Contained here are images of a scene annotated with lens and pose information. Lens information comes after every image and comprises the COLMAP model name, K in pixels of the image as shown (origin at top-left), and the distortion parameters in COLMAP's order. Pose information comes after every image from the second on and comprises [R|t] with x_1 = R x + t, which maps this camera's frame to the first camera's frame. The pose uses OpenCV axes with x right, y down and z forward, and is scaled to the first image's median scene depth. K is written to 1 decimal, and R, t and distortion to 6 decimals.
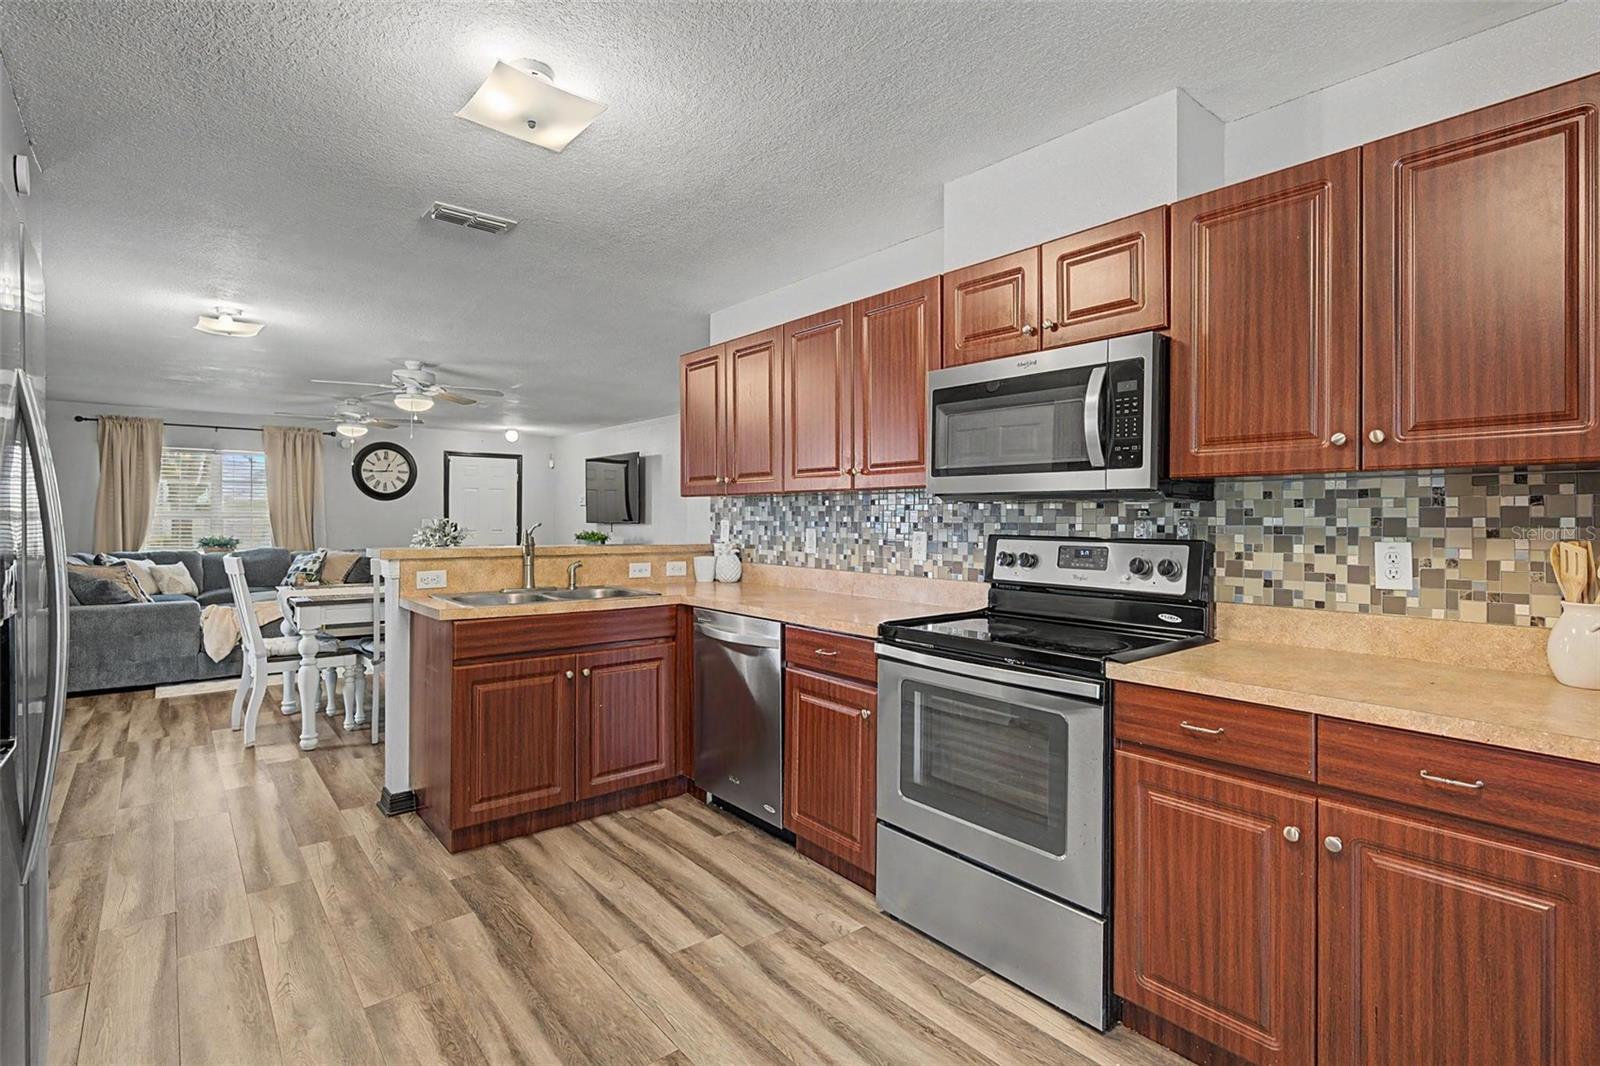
lens RADIAL K [[770.8, 0, 795.4], [0, 770.8, 514.5], [0, 0, 1]] dist [0.001718, -0.000184]
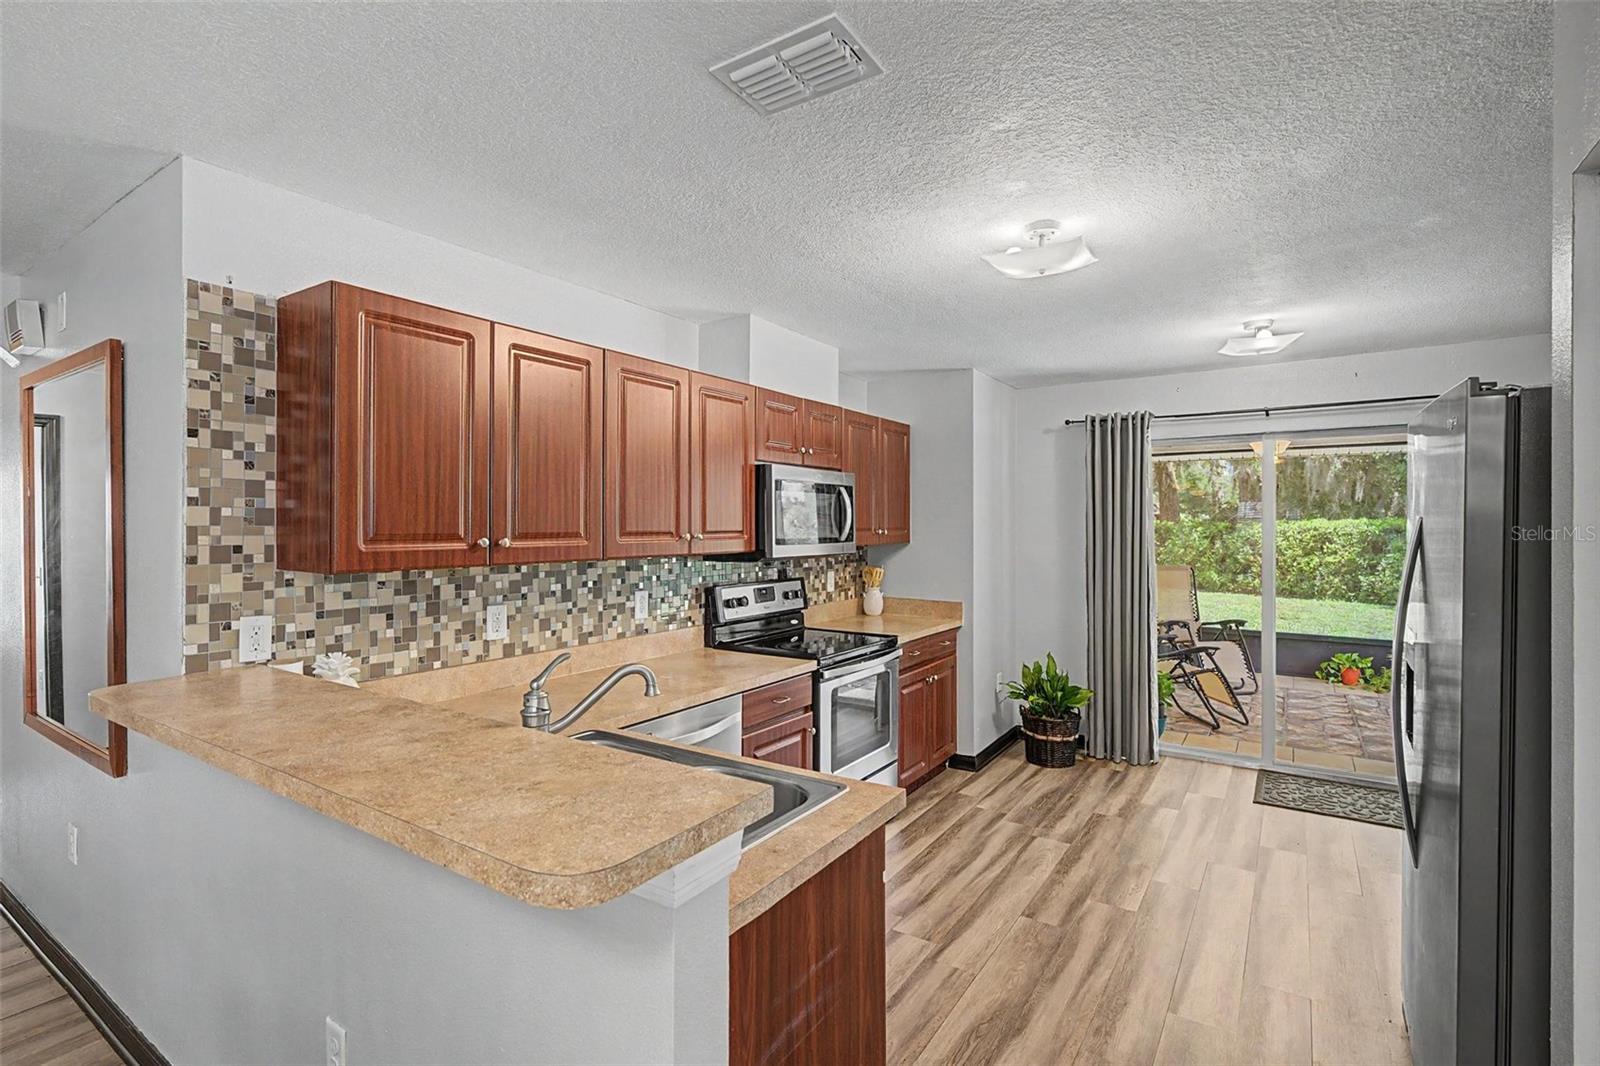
lens RADIAL K [[752.6, 0, 800.0], [0, 752.6, 527.3], [0, 0, 1]] dist [0.001365, 0.000256]
pose [[-0.294407, -0.007421, 0.955651, -0.888730], [-0.003340, 0.999972, 0.006736, -0.073063], [-0.955674, -0.001209, -0.294424, 1.120297]]
